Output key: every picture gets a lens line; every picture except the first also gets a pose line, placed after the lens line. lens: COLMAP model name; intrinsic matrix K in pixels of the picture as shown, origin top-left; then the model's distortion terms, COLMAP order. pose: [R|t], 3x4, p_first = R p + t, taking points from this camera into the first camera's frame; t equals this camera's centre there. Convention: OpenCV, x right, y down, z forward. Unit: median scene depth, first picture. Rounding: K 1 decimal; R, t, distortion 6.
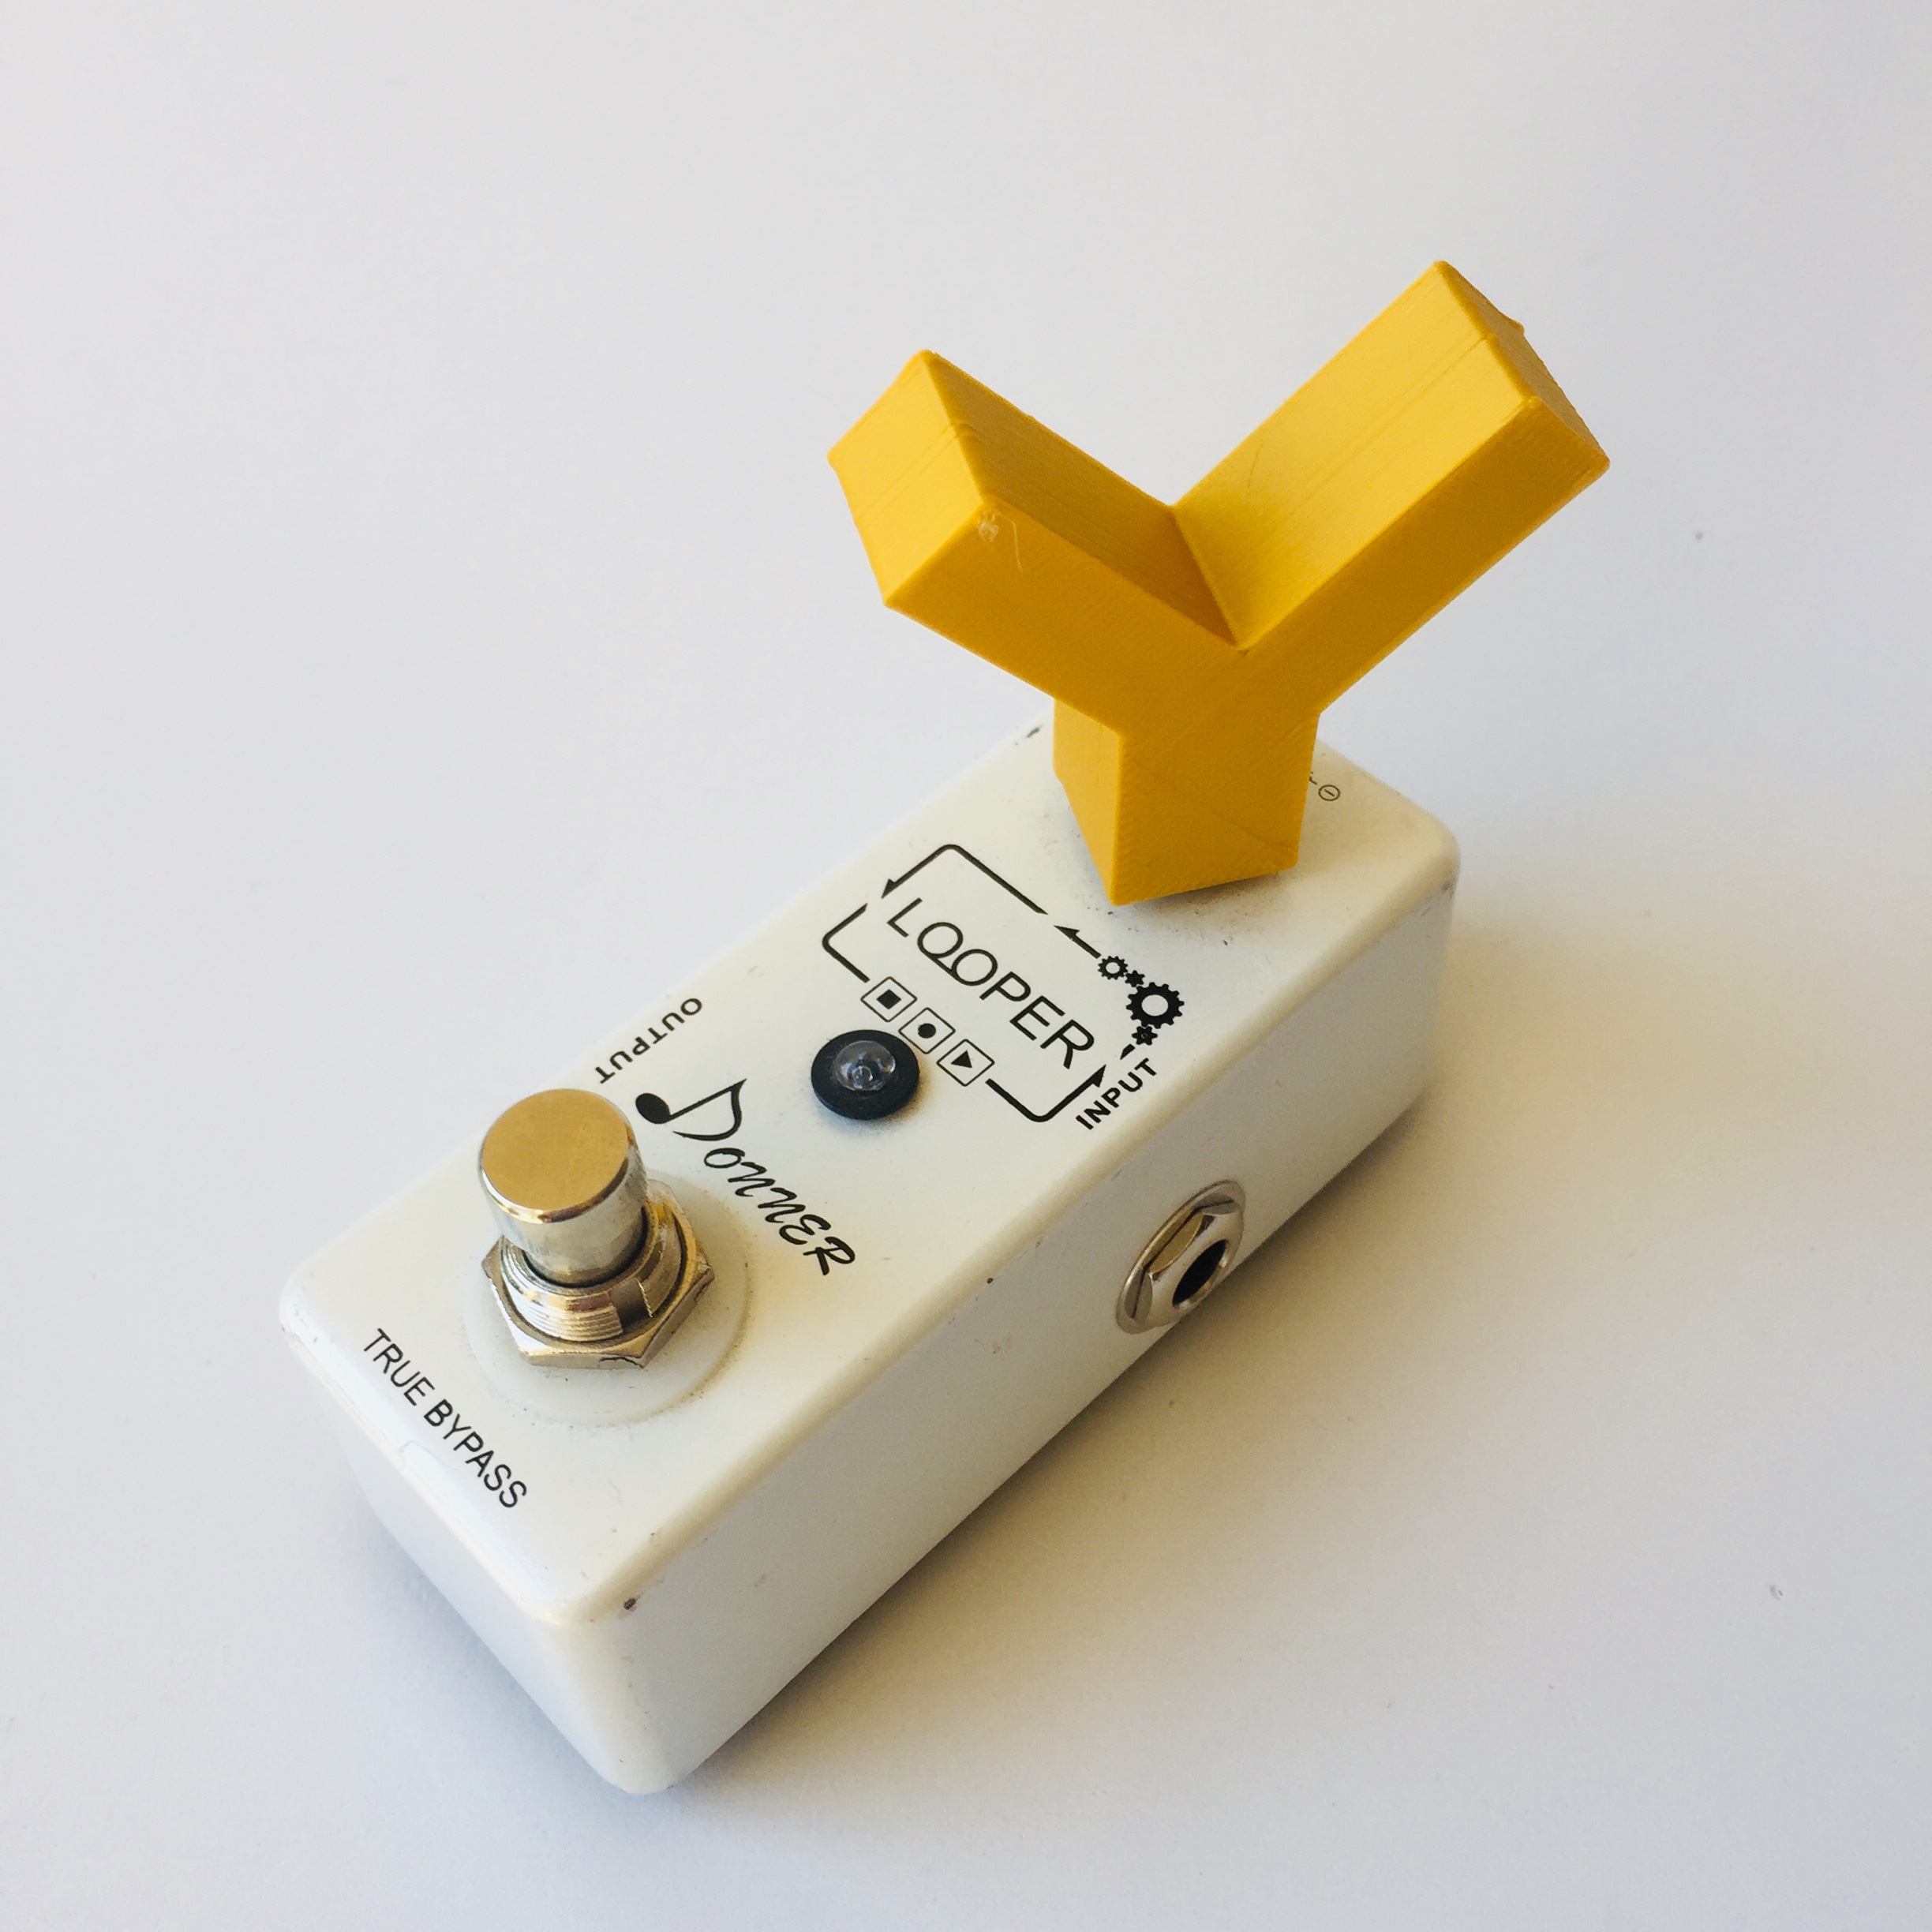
lens RADIAL K [[2319.4, 0, 966.0], [0, 2319.4, 966.0], [0, 0, 1]] dist [0.016298, -0.022656]
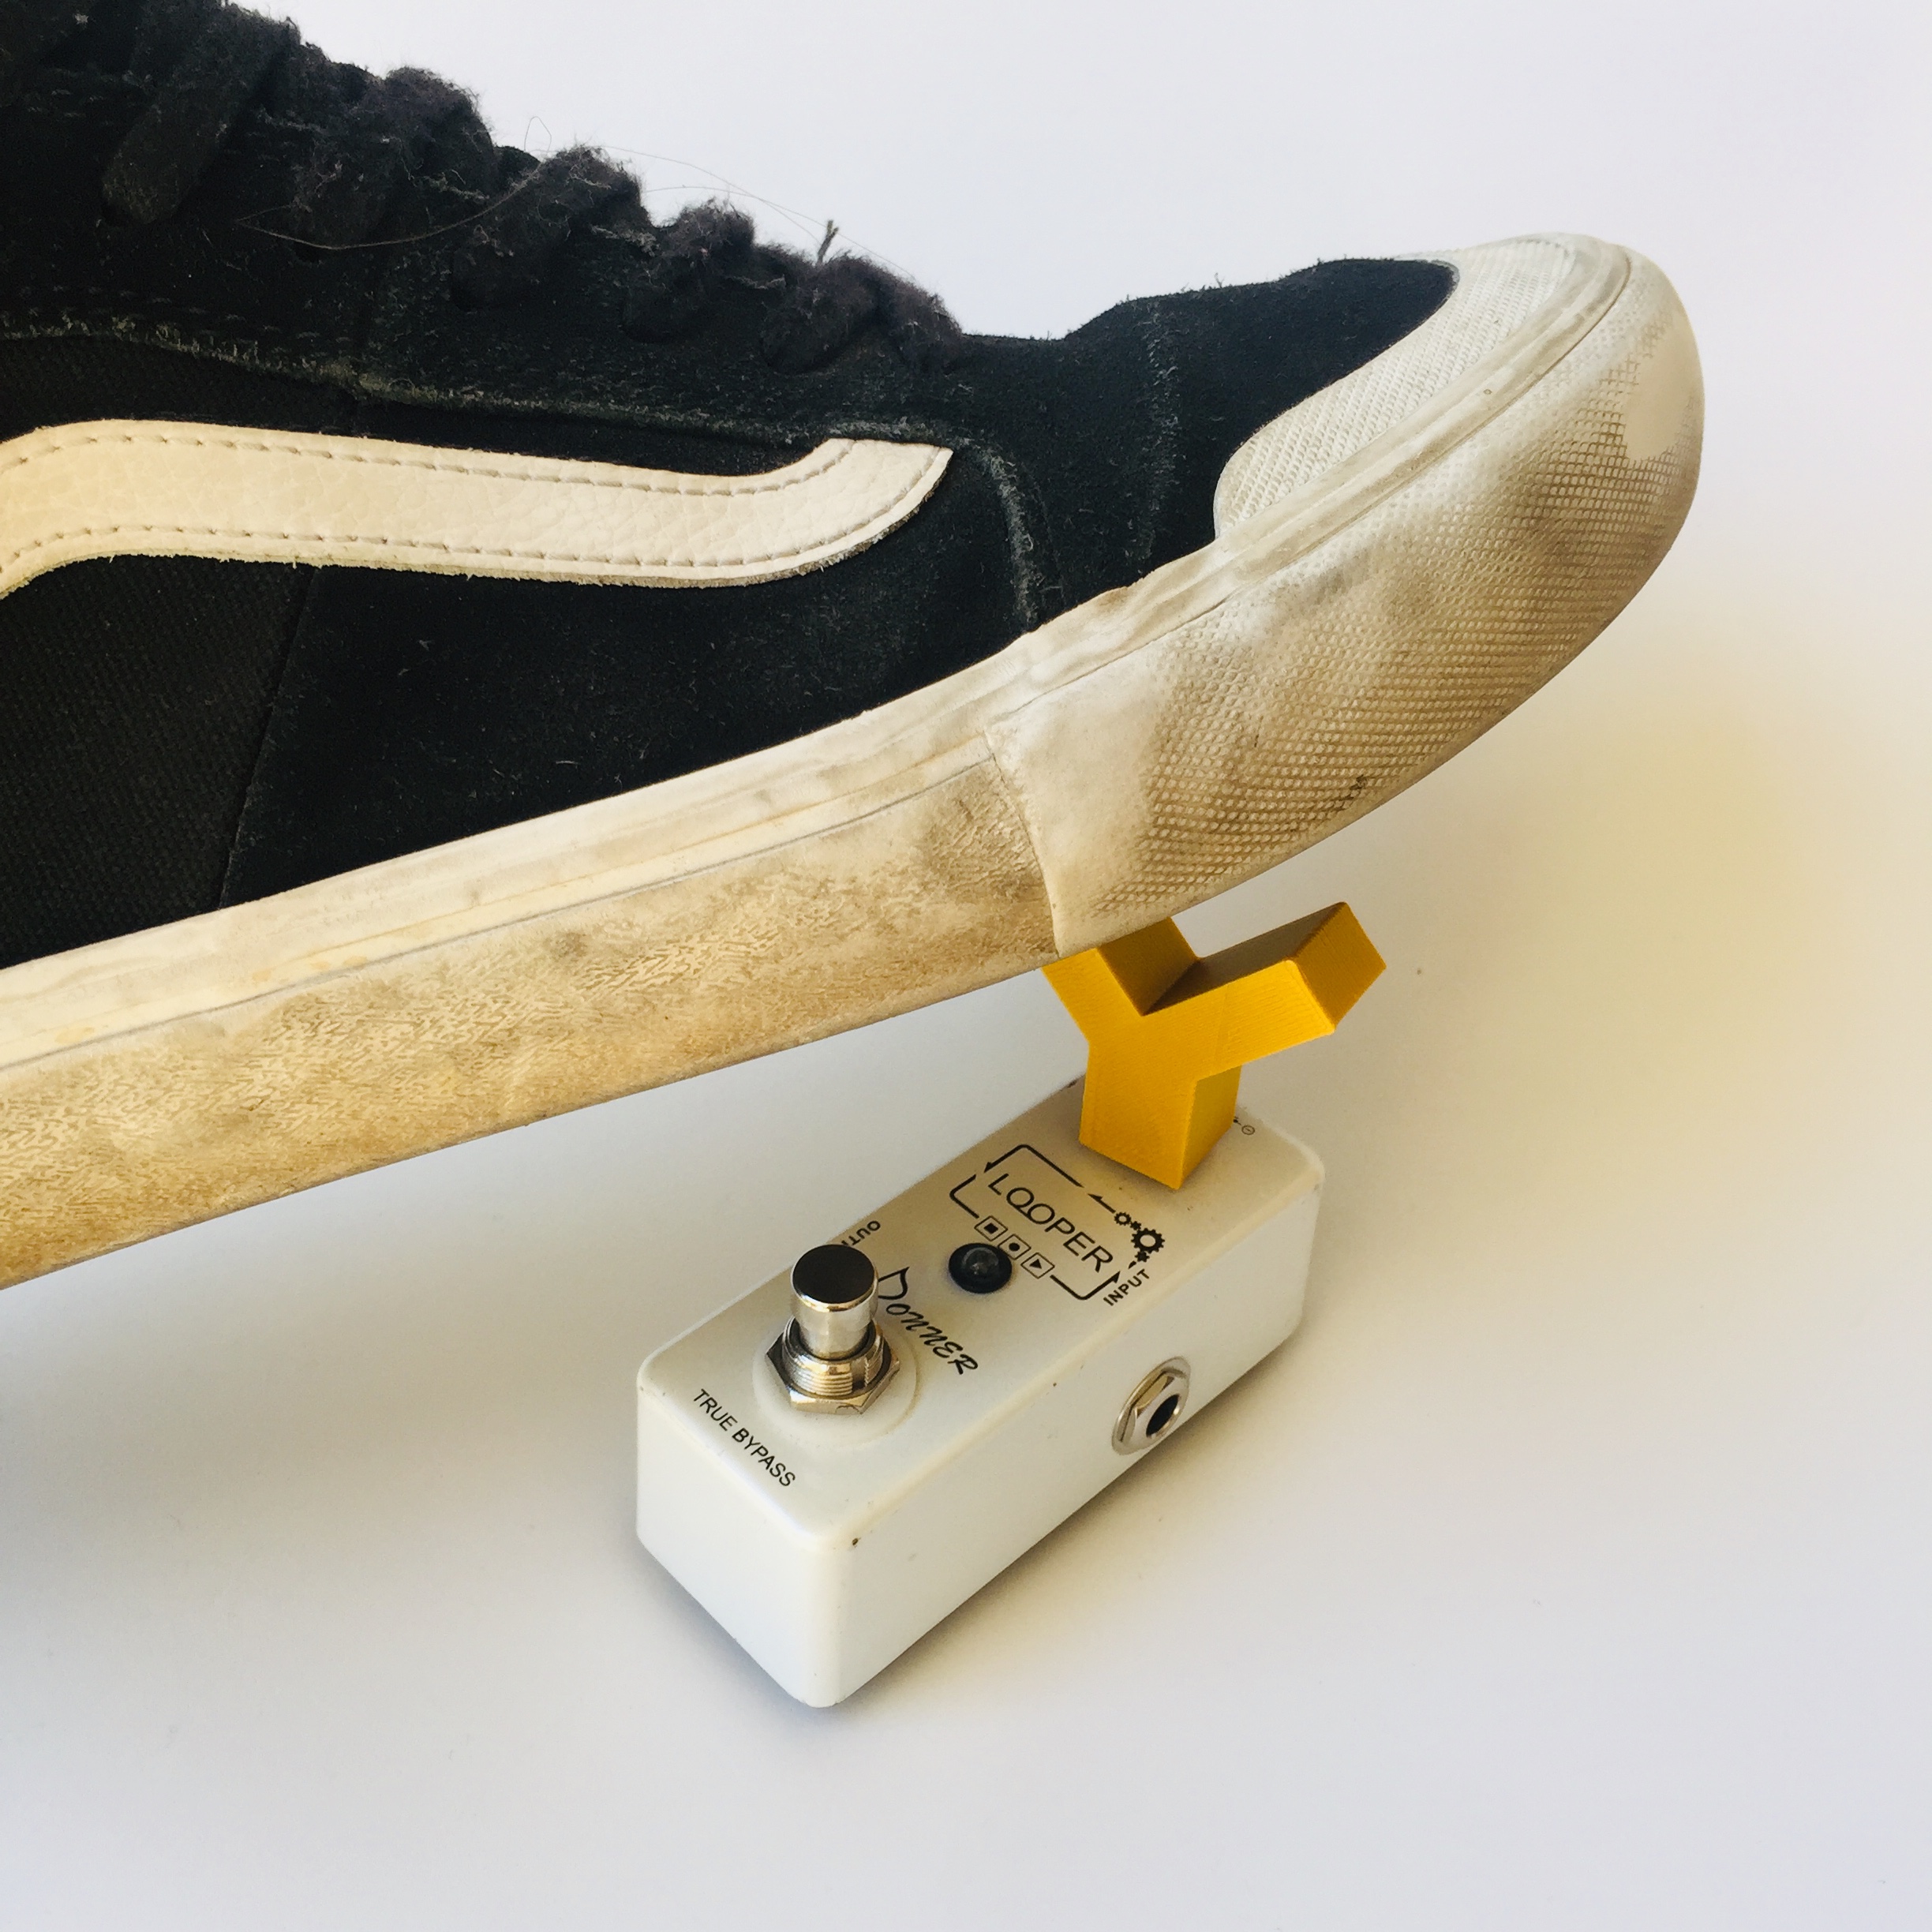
lens RADIAL K [[2319.4, 0, 966.0], [0, 2319.4, 966.0], [0, 0, 1]] dist [0.016298, -0.022656]
pose [[0.995358, 0.068839, 0.067252, -0.181022], [-0.053843, 0.977547, -0.203720, 0.175289], [-0.079766, 0.199154, 0.976717, -0.696092]]
